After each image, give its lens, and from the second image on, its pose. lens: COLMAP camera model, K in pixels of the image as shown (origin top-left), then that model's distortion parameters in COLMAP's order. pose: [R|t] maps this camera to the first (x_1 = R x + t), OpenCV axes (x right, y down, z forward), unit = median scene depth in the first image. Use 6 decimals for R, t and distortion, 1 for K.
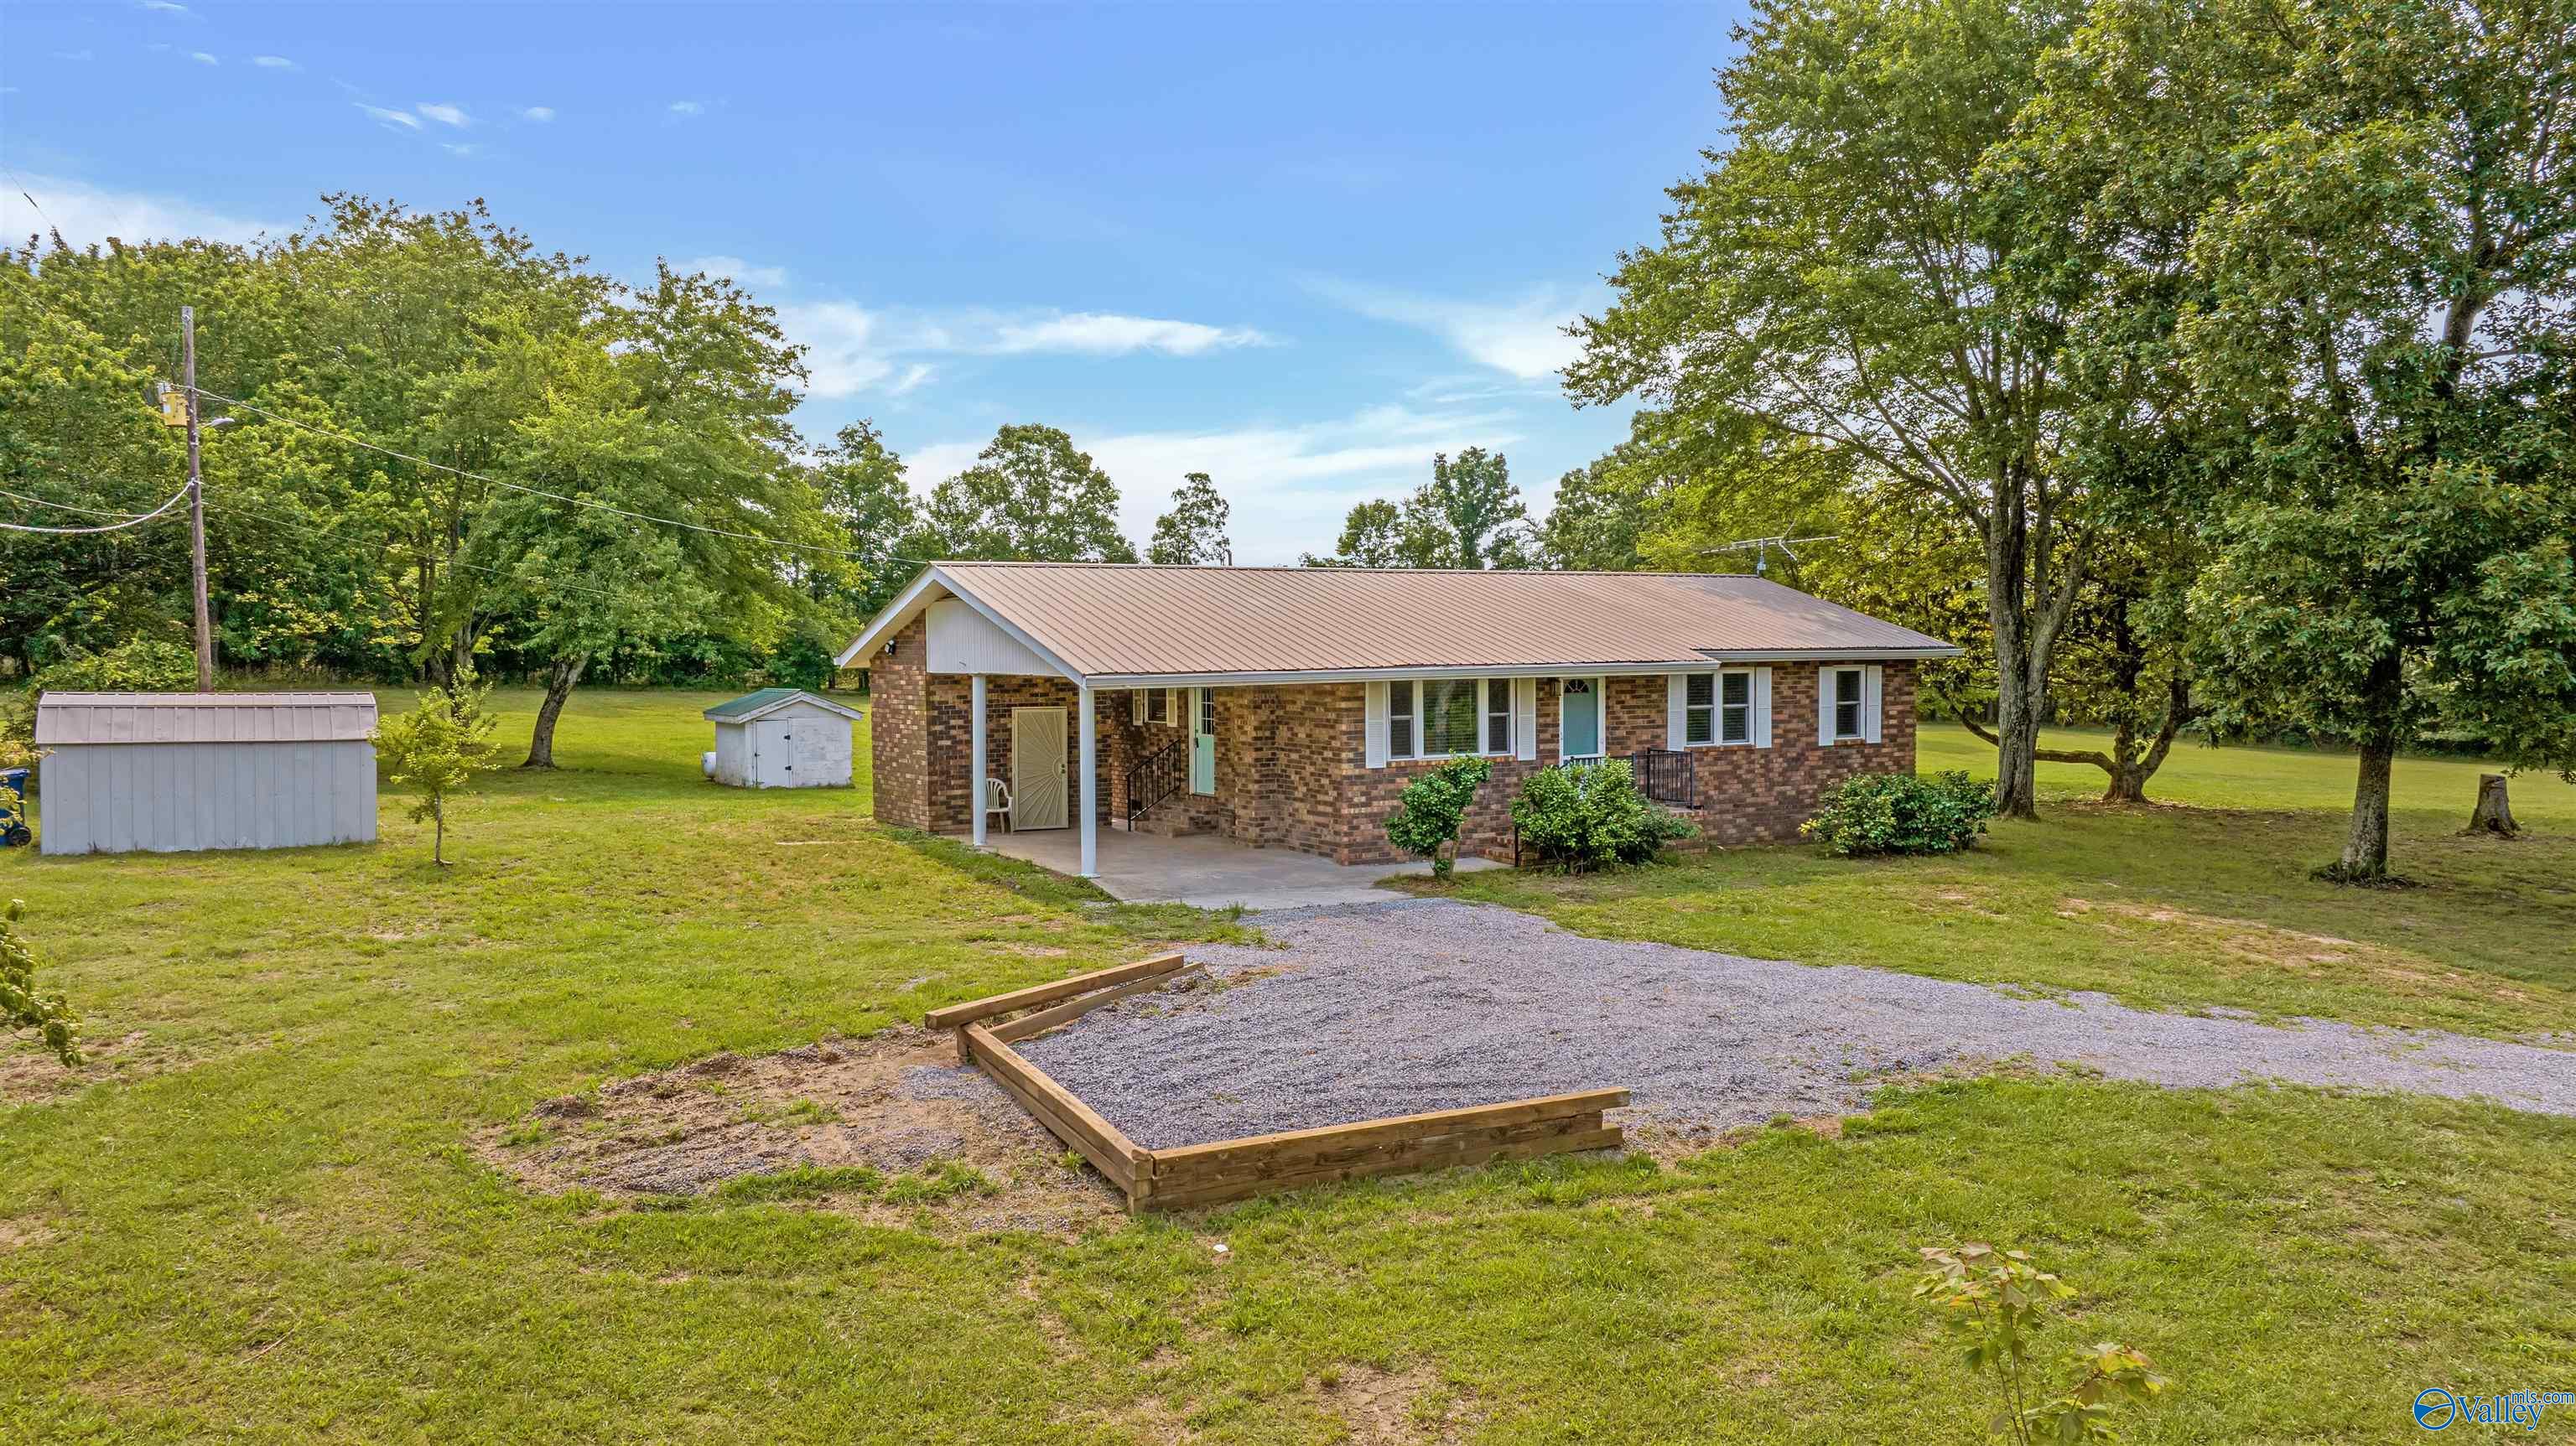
lens RADIAL K [[1825.9, 0, 1290.9], [0, 1825.9, 703.3], [0, 0, 1]] dist [-0.008237, -0.018795]
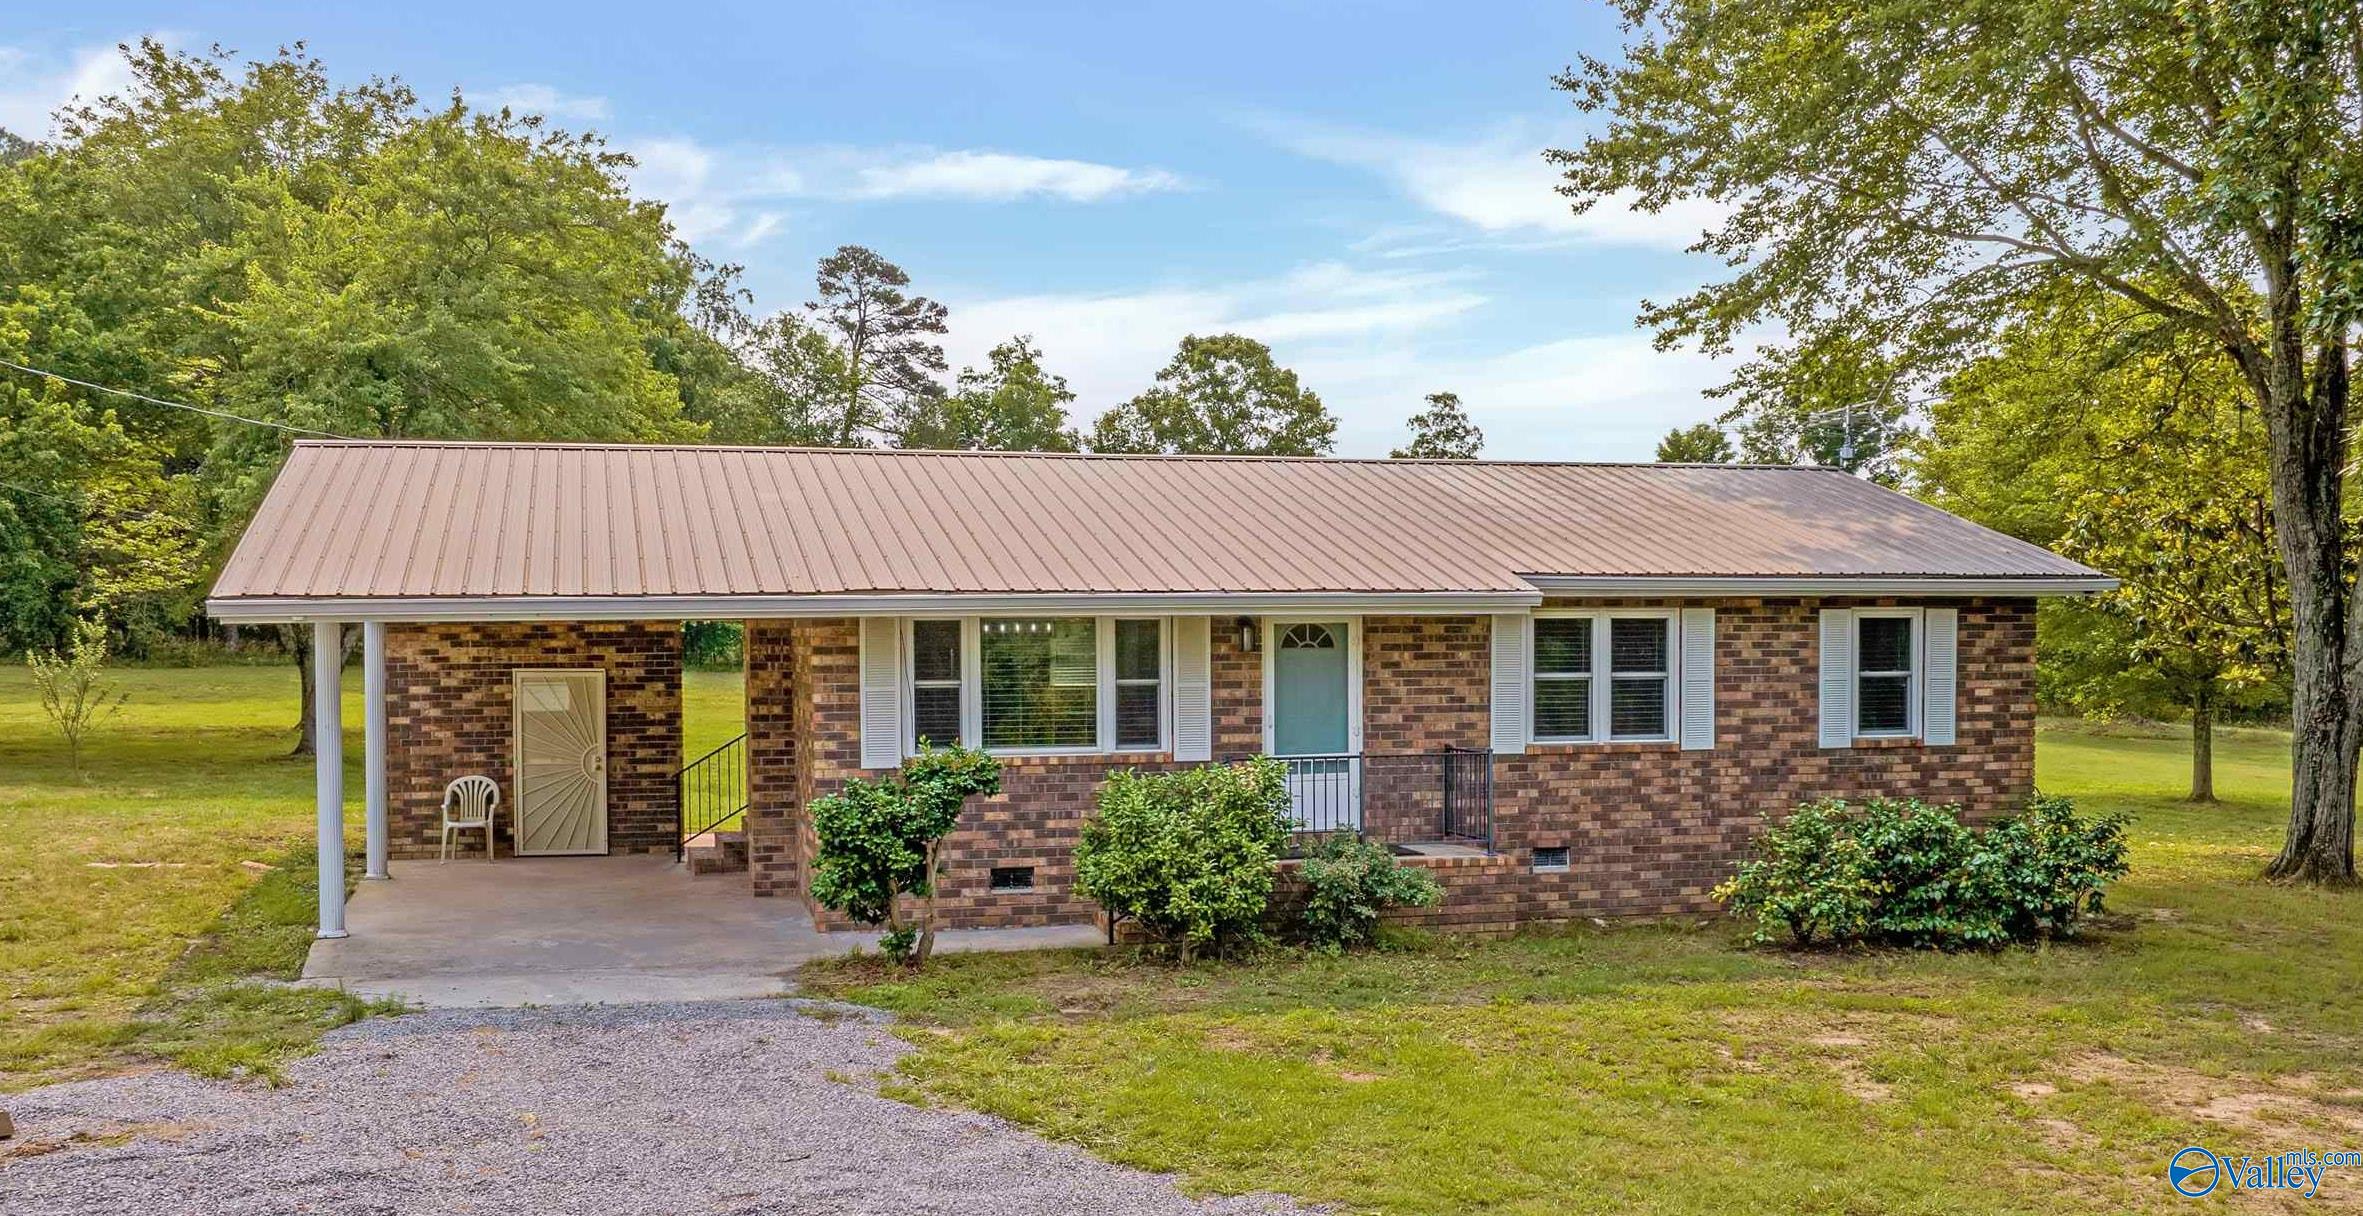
lens RADIAL K [[2218.7, 0, 1175.7], [0, 2218.7, 628.0], [0, 0, 1]] dist [-0.024651, 0.000000]
pose [[0.966537, 0.002441, -0.256515, 0.274127], [-0.011124, 0.999413, -0.032402, 0.010664], [0.256285, 0.034171, 0.965997, 0.283706]]
